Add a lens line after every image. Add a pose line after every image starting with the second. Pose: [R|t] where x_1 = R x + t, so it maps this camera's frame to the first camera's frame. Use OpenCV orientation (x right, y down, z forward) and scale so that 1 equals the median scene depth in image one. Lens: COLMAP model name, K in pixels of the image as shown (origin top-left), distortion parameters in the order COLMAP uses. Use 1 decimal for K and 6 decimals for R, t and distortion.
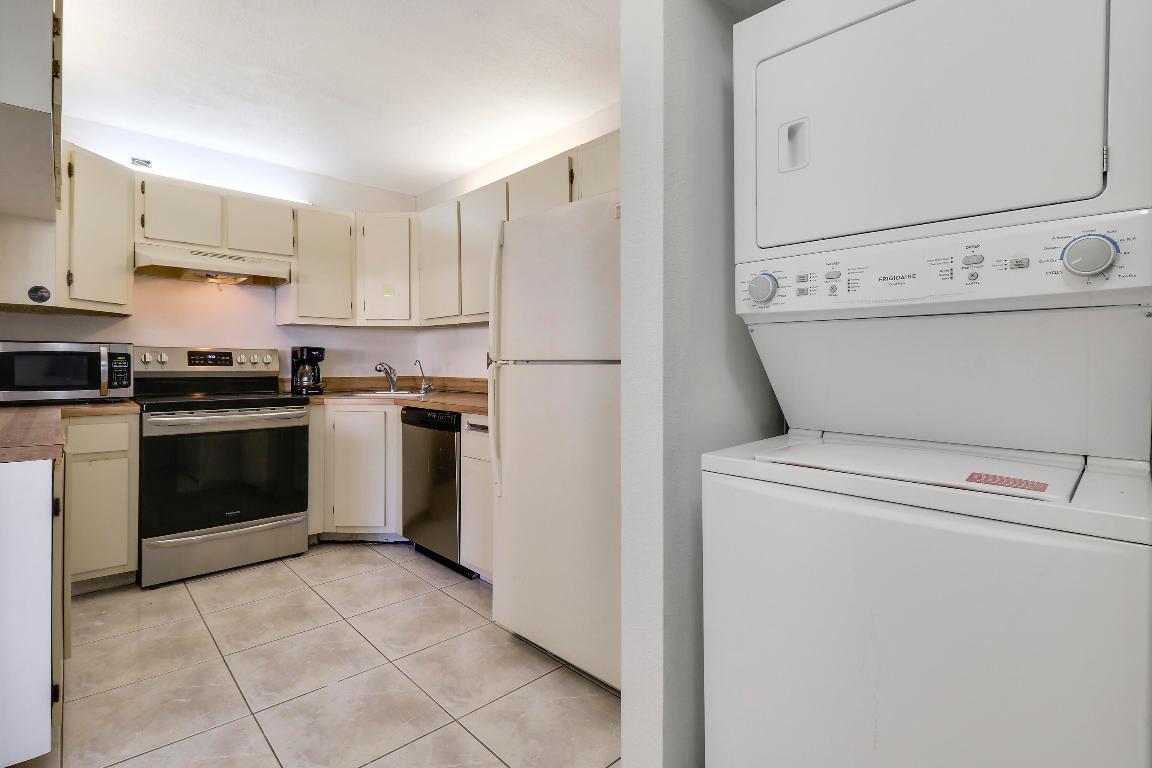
lens RADIAL K [[537.3, 0, 574.7], [0, 537.3, 364.0], [0, 0, 1]] dist [-0.011697, -0.002898]
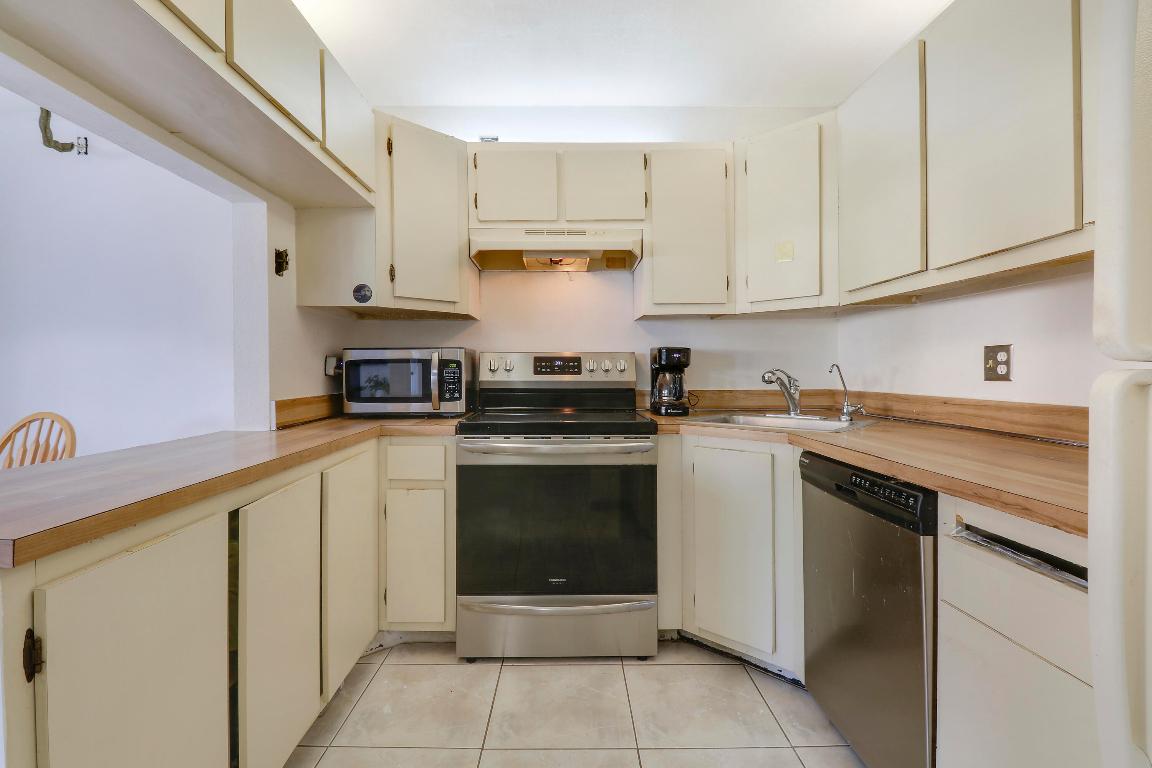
lens RADIAL K [[537.3, 0, 570.7], [0, 537.3, 366.3], [0, 0, 1]] dist [-0.011697, -0.002898]
pose [[0.720017, -0.010880, -0.693871, -0.111186], [0.005490, 0.999935, -0.009983, -0.000551], [0.693935, 0.003379, 0.720030, 0.440766]]
